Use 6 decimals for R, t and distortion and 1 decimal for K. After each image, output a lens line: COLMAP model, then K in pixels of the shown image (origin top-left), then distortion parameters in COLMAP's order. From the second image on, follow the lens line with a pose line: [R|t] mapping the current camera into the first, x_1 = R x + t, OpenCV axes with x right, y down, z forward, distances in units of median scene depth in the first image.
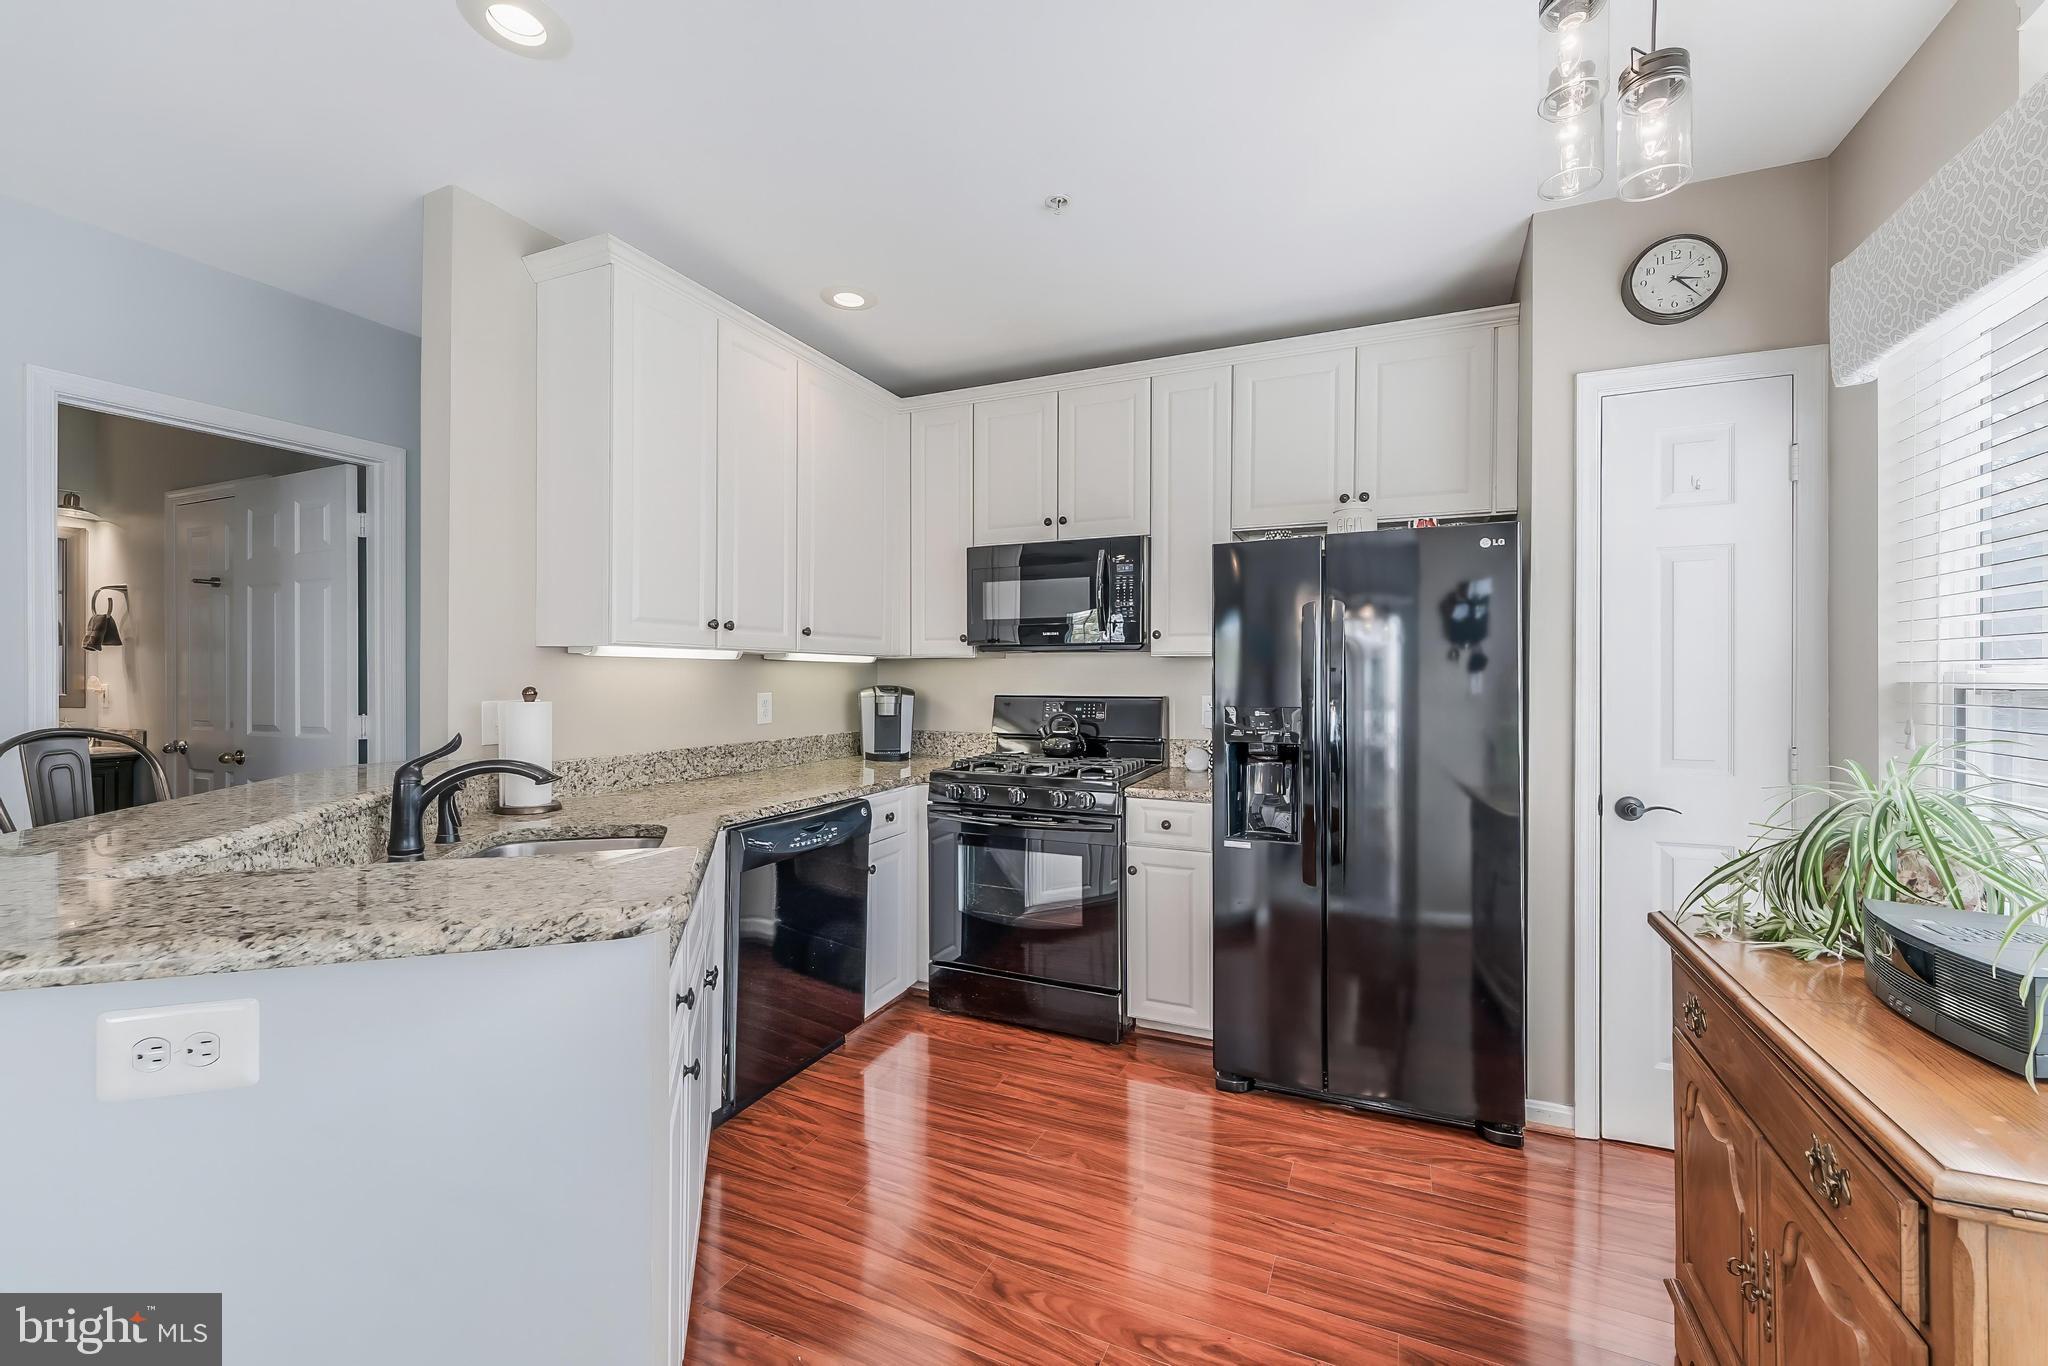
lens RADIAL K [[827.6, 0, 1029.8], [0, 827.6, 679.0], [0, 0, 1]] dist [0.002463, -0.001196]
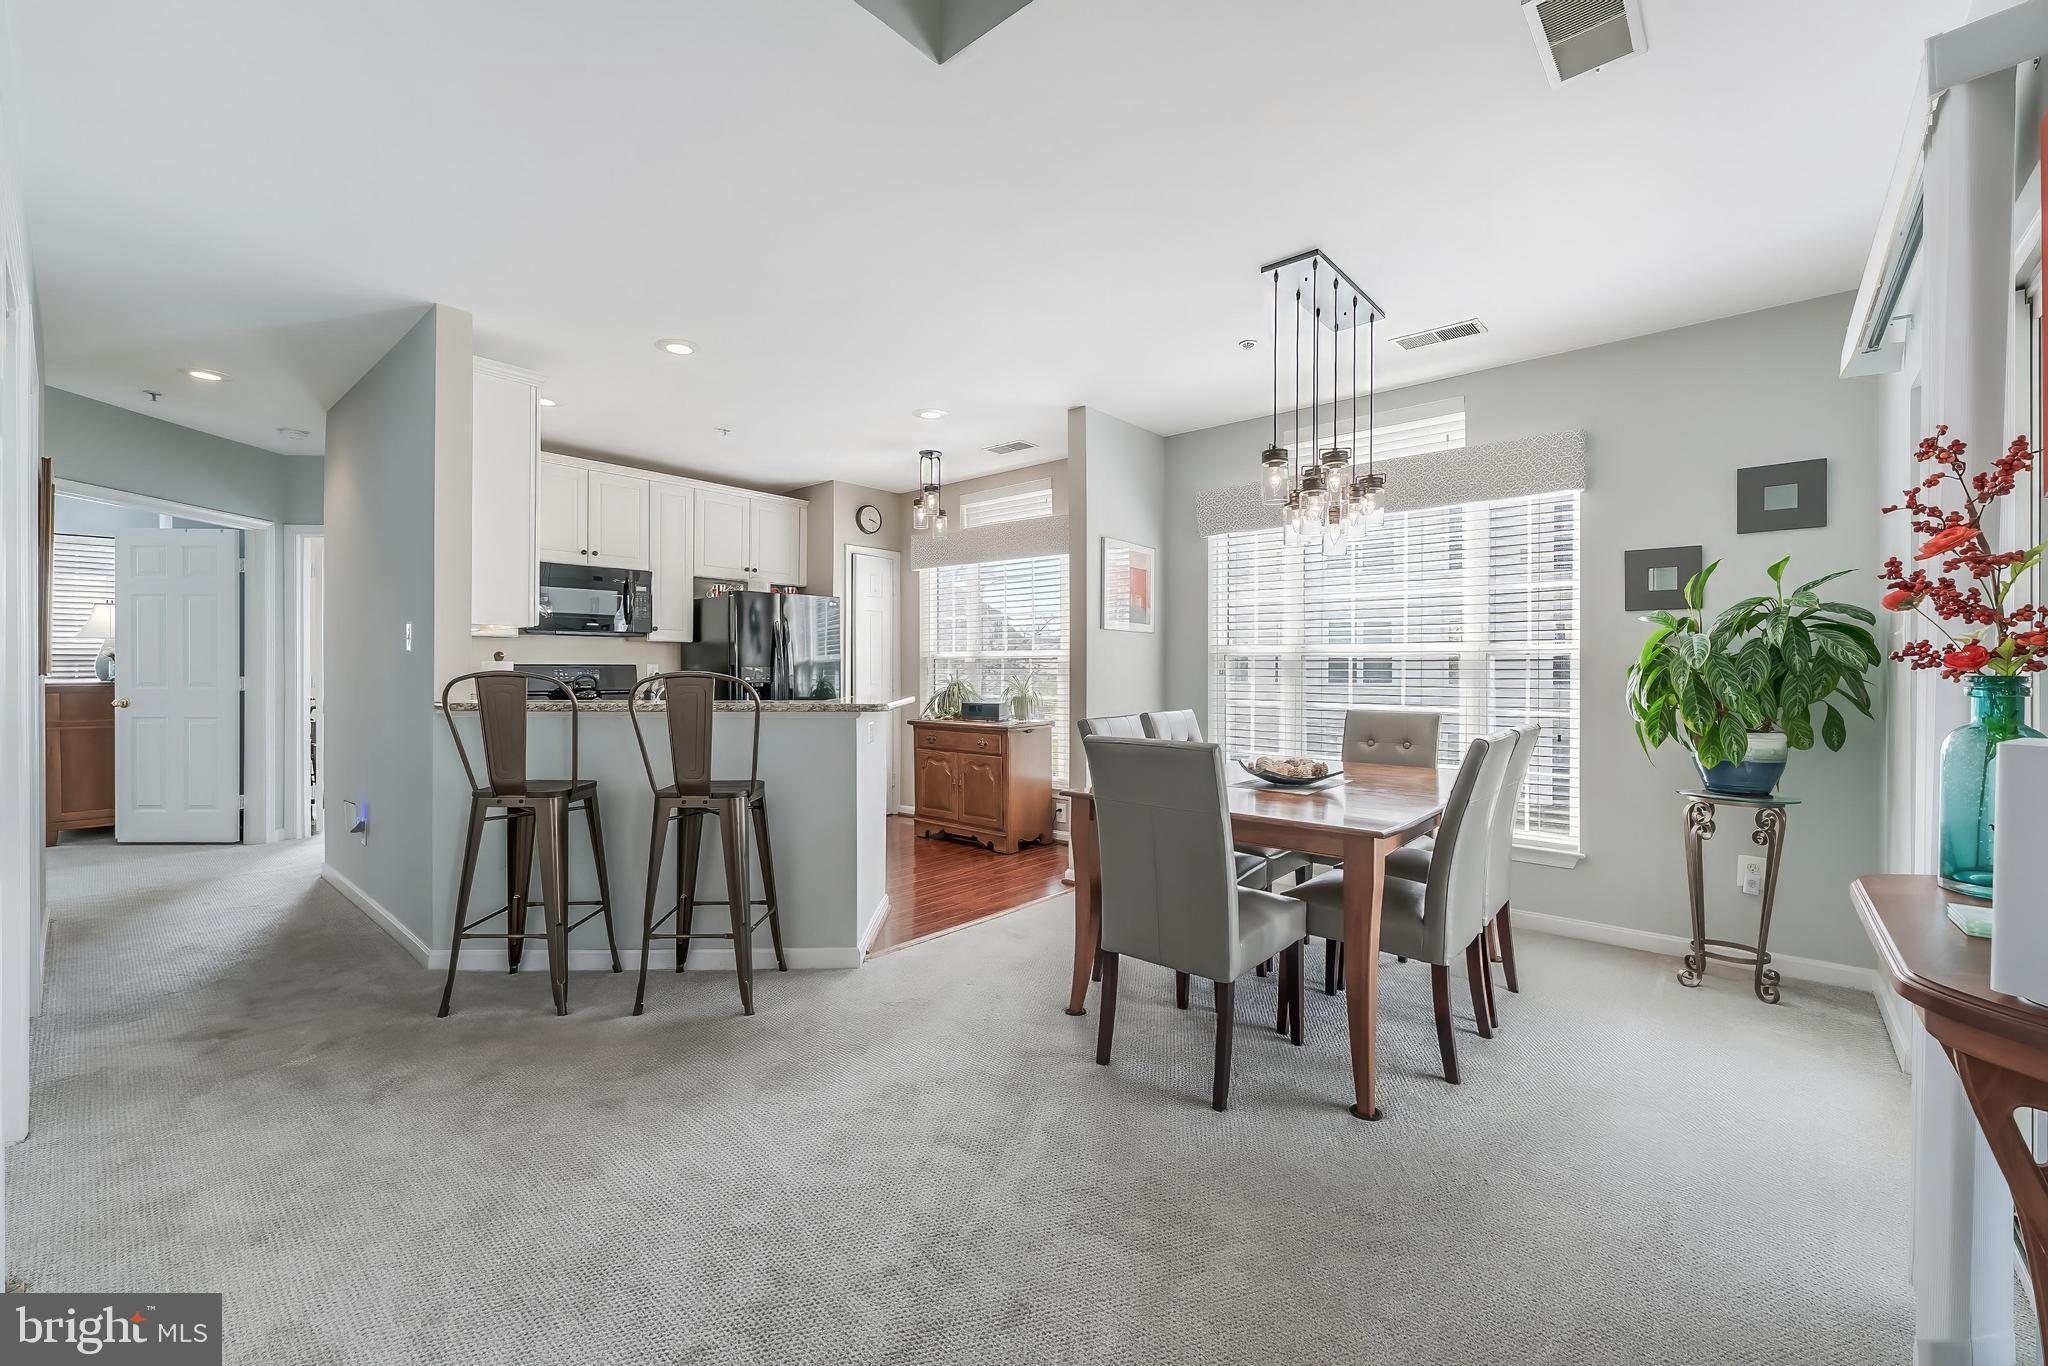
lens RADIAL K [[827.6, 0, 1031.5], [0, 827.6, 675.3], [0, 0, 1]] dist [0.002463, -0.001196]
pose [[0.295829, -0.007418, 0.955212, -1.376804], [-0.003586, 0.999954, 0.008876, 0.028388], [-0.955234, -0.006051, 0.295789, -0.303471]]
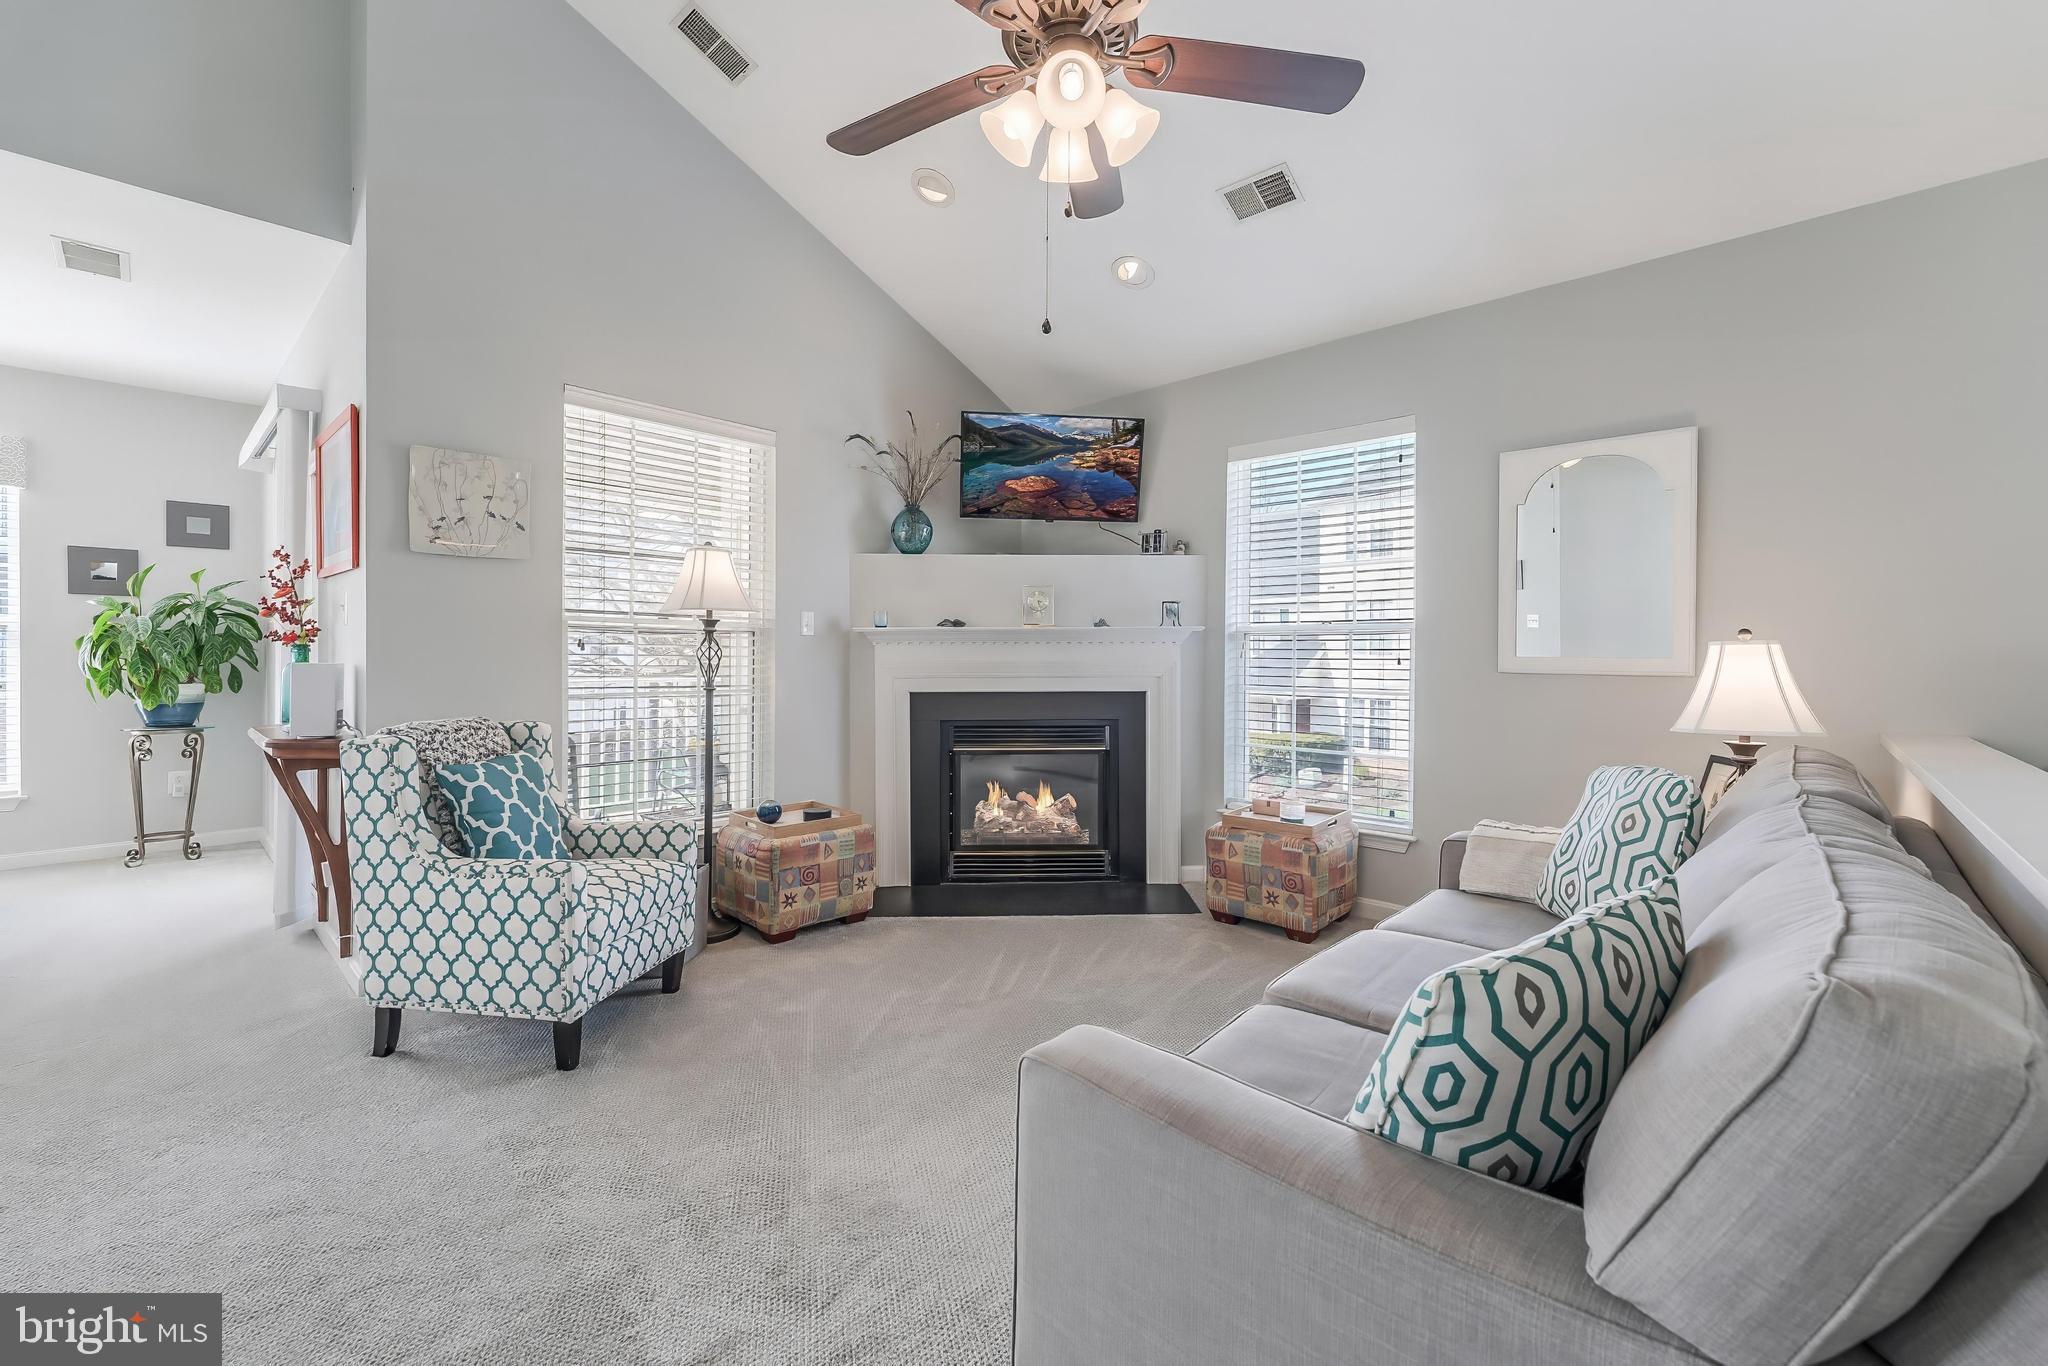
lens RADIAL K [[827.6, 0, 1034.1], [0, 827.6, 656.9], [0, 0, 1]] dist [0.002463, -0.001196]
pose [[-0.946547, -0.011959, 0.322345, -2.116402], [-0.010991, 0.999928, 0.004822, 0.031194], [-0.322379, 0.001021, -0.946610, 0.086982]]
